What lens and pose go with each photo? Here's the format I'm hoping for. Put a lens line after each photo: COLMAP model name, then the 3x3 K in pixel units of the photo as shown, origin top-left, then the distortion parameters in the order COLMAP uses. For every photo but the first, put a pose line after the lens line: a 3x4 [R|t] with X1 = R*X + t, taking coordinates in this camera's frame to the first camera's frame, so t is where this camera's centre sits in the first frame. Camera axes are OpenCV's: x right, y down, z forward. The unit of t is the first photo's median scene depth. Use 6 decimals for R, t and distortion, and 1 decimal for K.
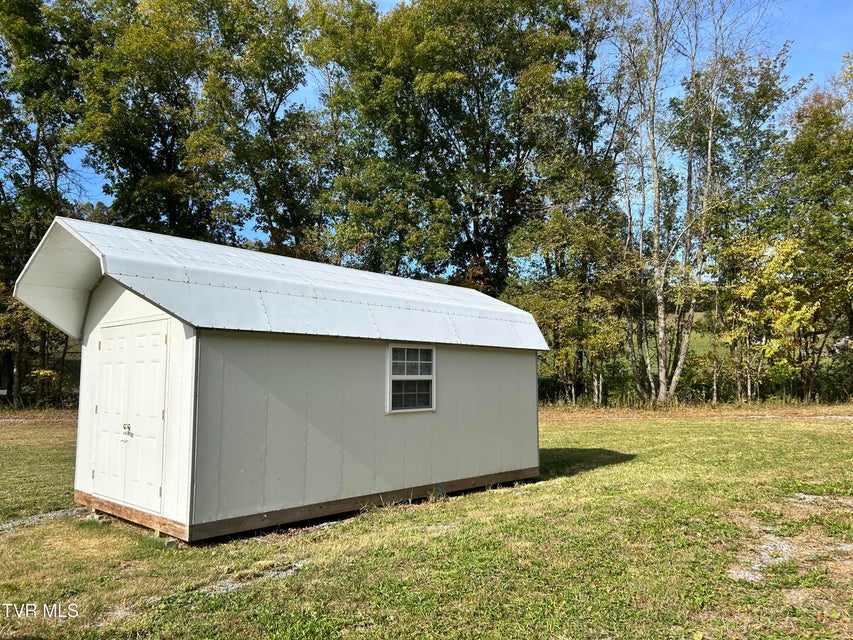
lens RADIAL K [[639.6, 0, 431.5], [0, 639.6, 320.9], [0, 0, 1]] dist [0.021630, -0.027861]
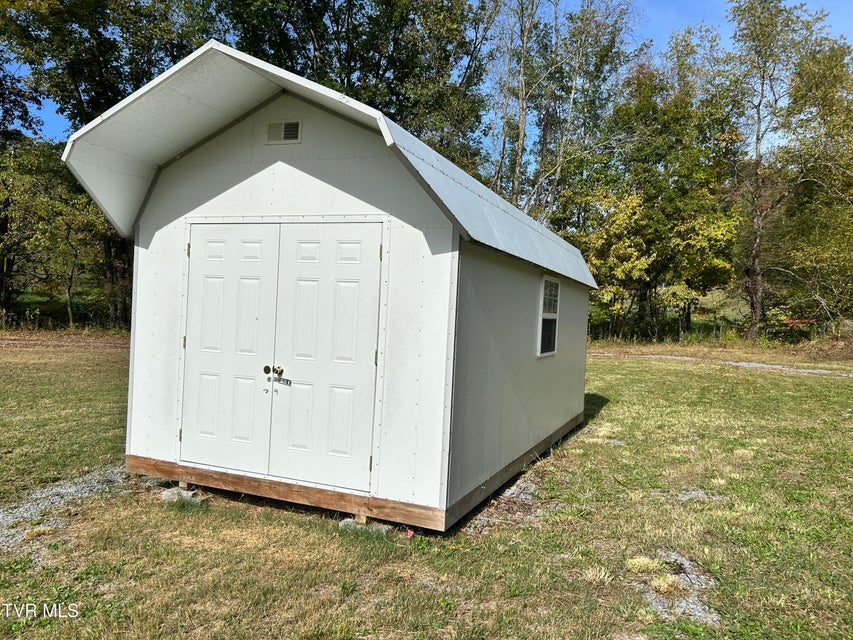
lens RADIAL K [[639.6, 0, 424.2], [0, 639.6, 320.6], [0, 0, 1]] dist [0.021630, -0.027861]
pose [[0.940668, 0.042546, 0.336650, -0.381339], [-0.079421, 0.992157, 0.096527, 0.020422], [-0.329903, -0.117537, 0.936669, 0.202059]]
